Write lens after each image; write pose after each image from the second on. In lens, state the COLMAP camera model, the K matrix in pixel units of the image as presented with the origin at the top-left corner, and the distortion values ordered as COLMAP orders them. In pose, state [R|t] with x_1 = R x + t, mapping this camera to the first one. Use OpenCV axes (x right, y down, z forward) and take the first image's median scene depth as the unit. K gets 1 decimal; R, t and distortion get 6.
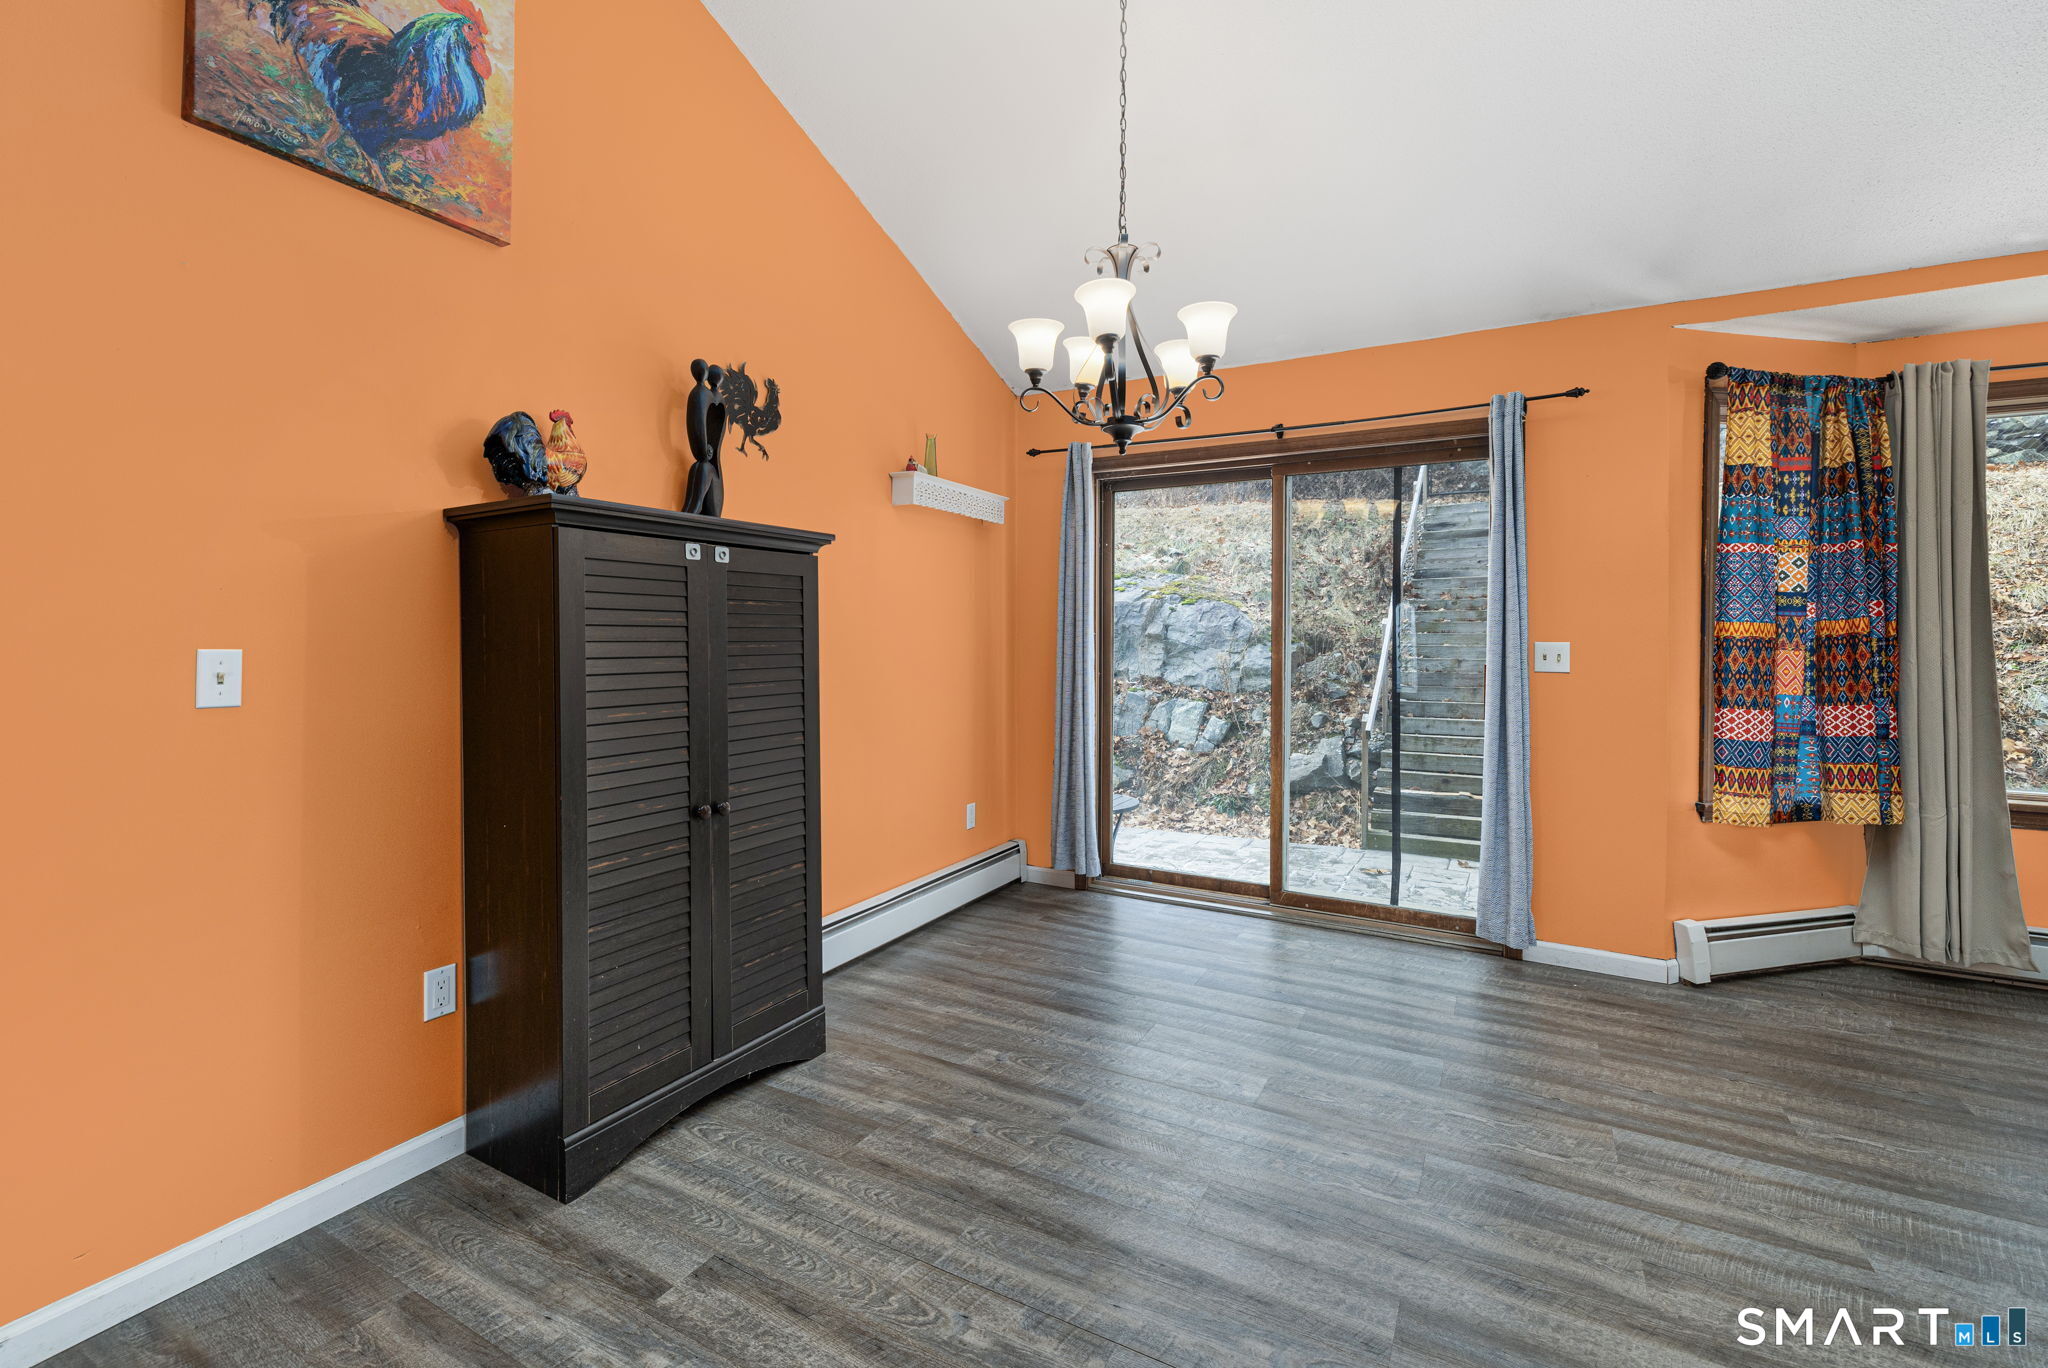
lens RADIAL K [[866.3, 0, 1026.7], [0, 866.3, 639.0], [0, 0, 1]] dist [-0.001737, -0.000143]
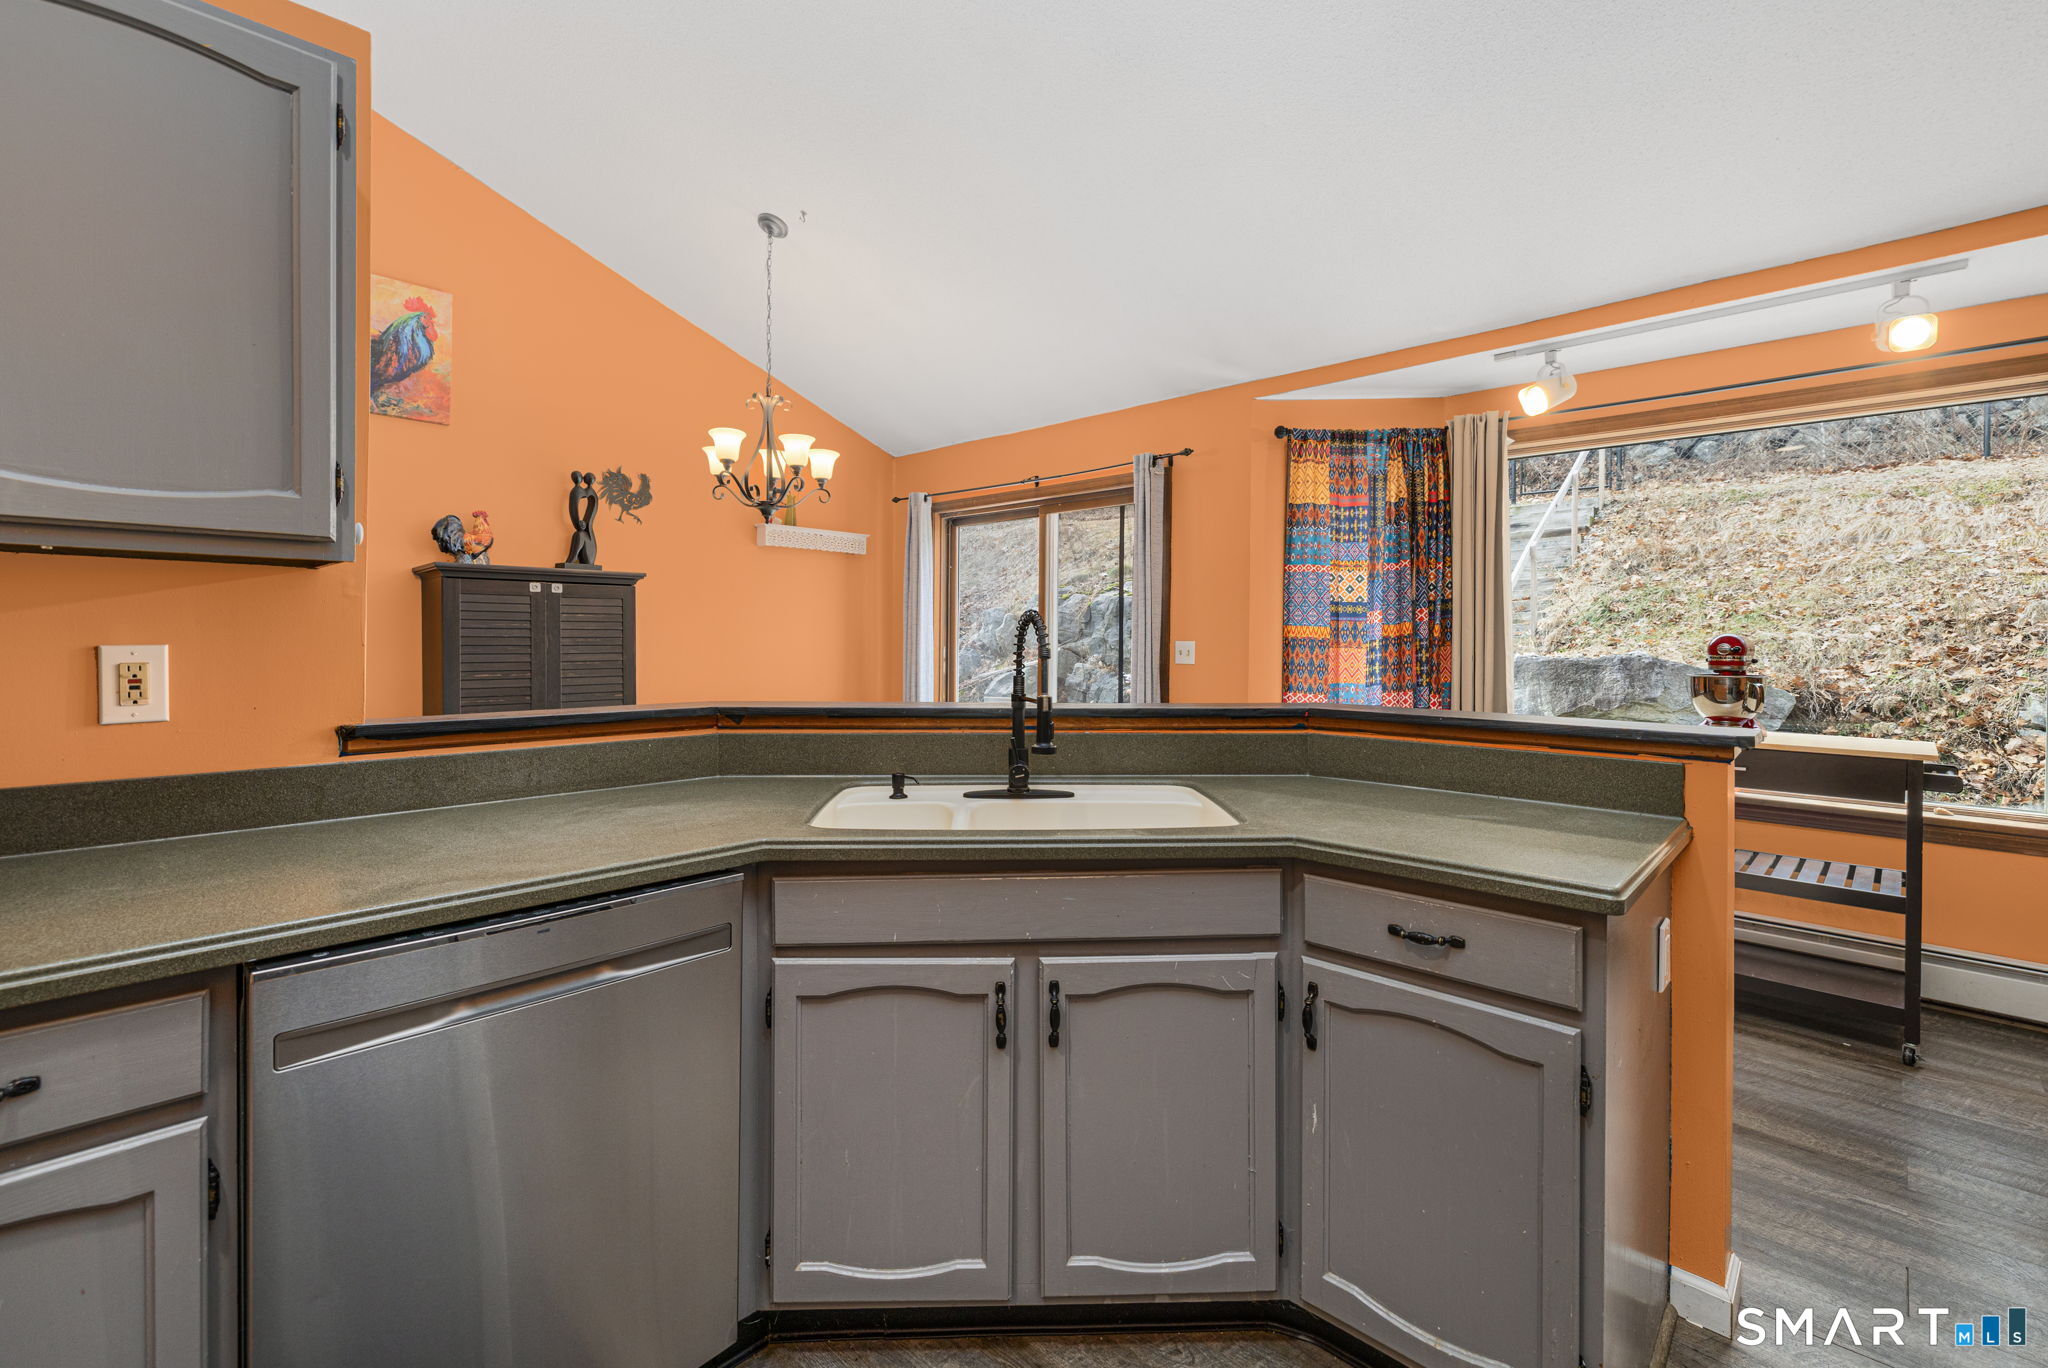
lens RADIAL K [[866.3, 0, 1028.4], [0, 866.3, 640.0], [0, 0, 1]] dist [-0.001737, -0.000143]
pose [[0.969011, 0.003845, -0.246988, 0.750587], [-0.004322, 0.999990, -0.001388, 0.004992], [0.246980, 0.002413, 0.969018, -0.351445]]
